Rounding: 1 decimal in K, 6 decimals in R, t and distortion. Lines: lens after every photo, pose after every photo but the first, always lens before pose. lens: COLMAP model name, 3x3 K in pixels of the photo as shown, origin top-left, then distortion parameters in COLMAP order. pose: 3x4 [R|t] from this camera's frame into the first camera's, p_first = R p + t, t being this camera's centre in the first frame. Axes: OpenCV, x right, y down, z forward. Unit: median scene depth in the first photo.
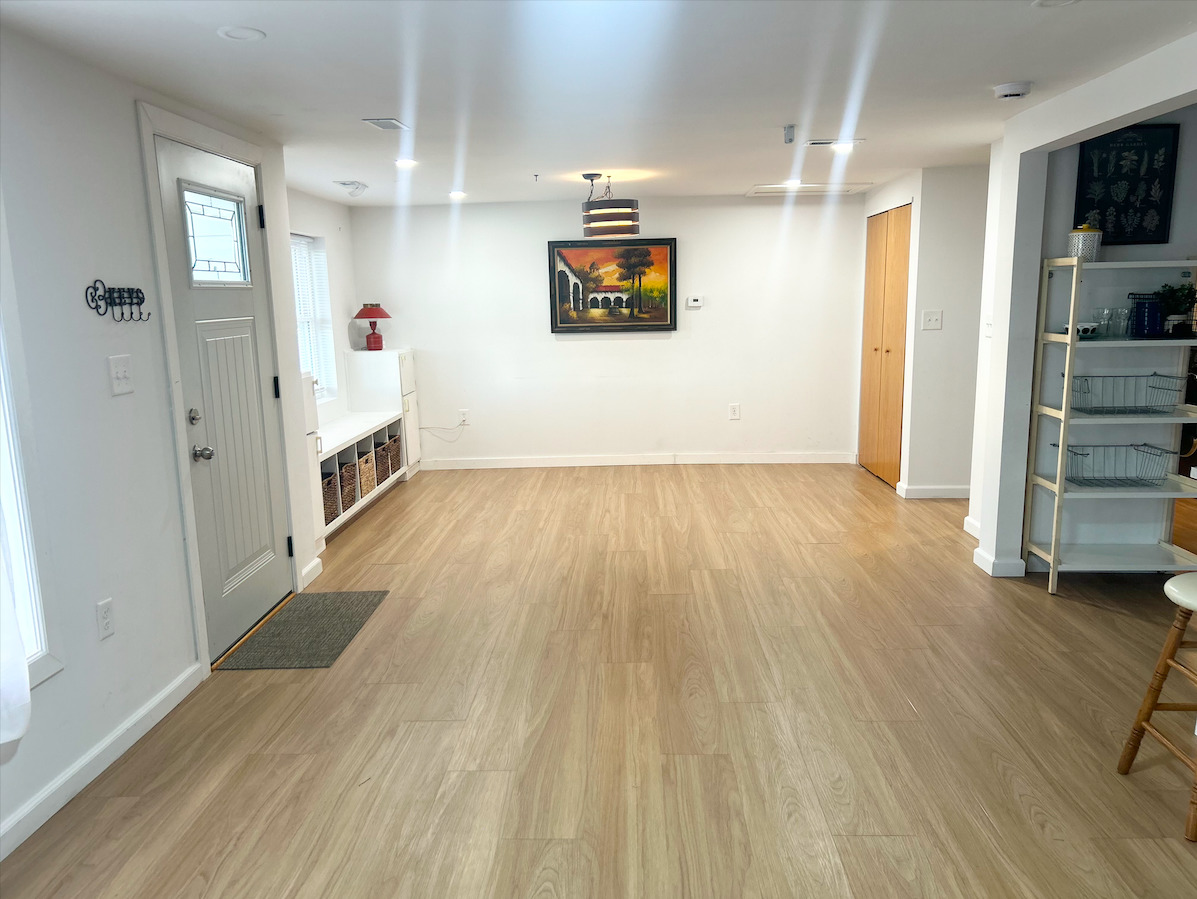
lens RADIAL K [[875.7, 0, 602.1], [0, 875.7, 439.6], [0, 0, 1]] dist [0.012452, -0.017586]
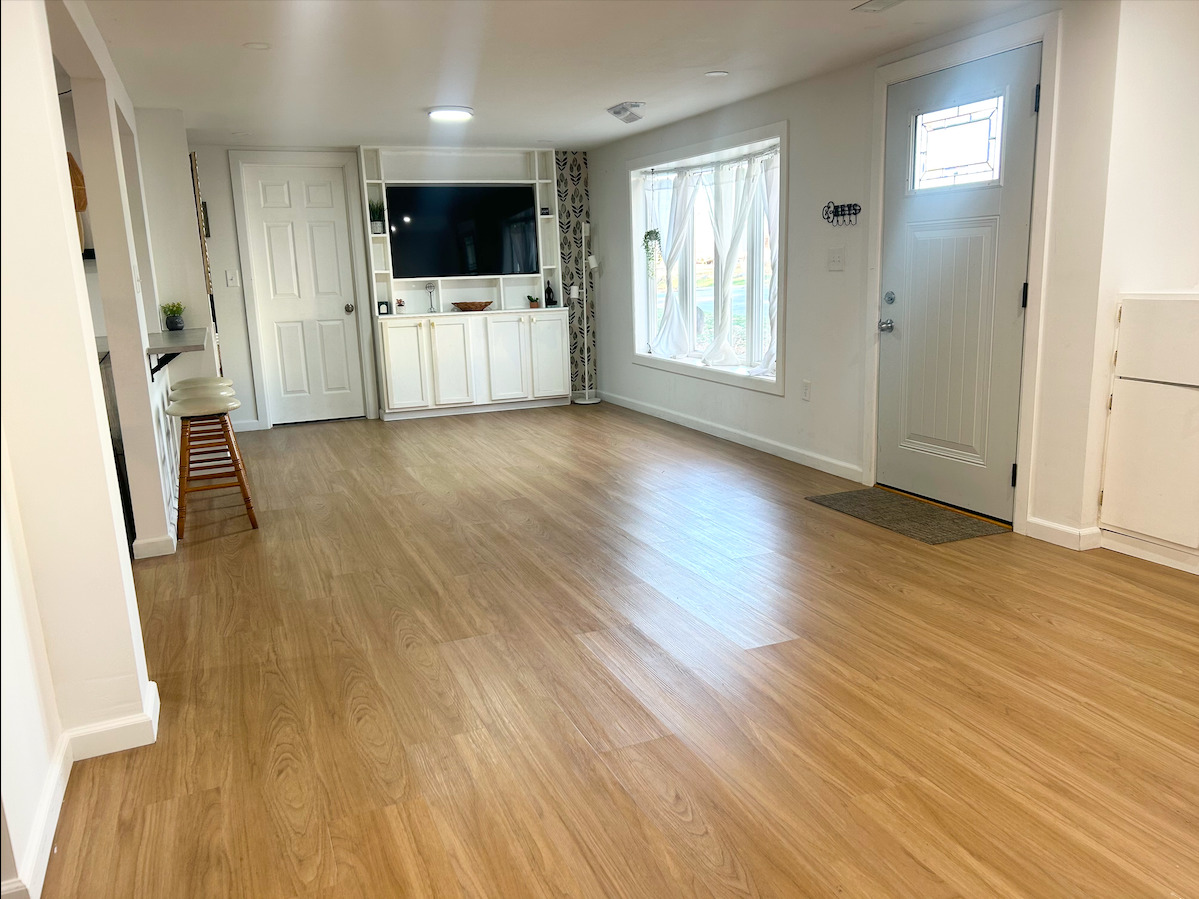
lens RADIAL K [[877.1, 0, 603.6], [0, 877.1, 449.7], [0, 0, 1]] dist [0.012452, -0.017586]
pose [[-0.901084, 0.143894, -0.409074, 0.497453], [-0.014825, 0.932568, 0.360690, -0.283276], [0.433391, 0.331077, -0.838189, 1.993441]]
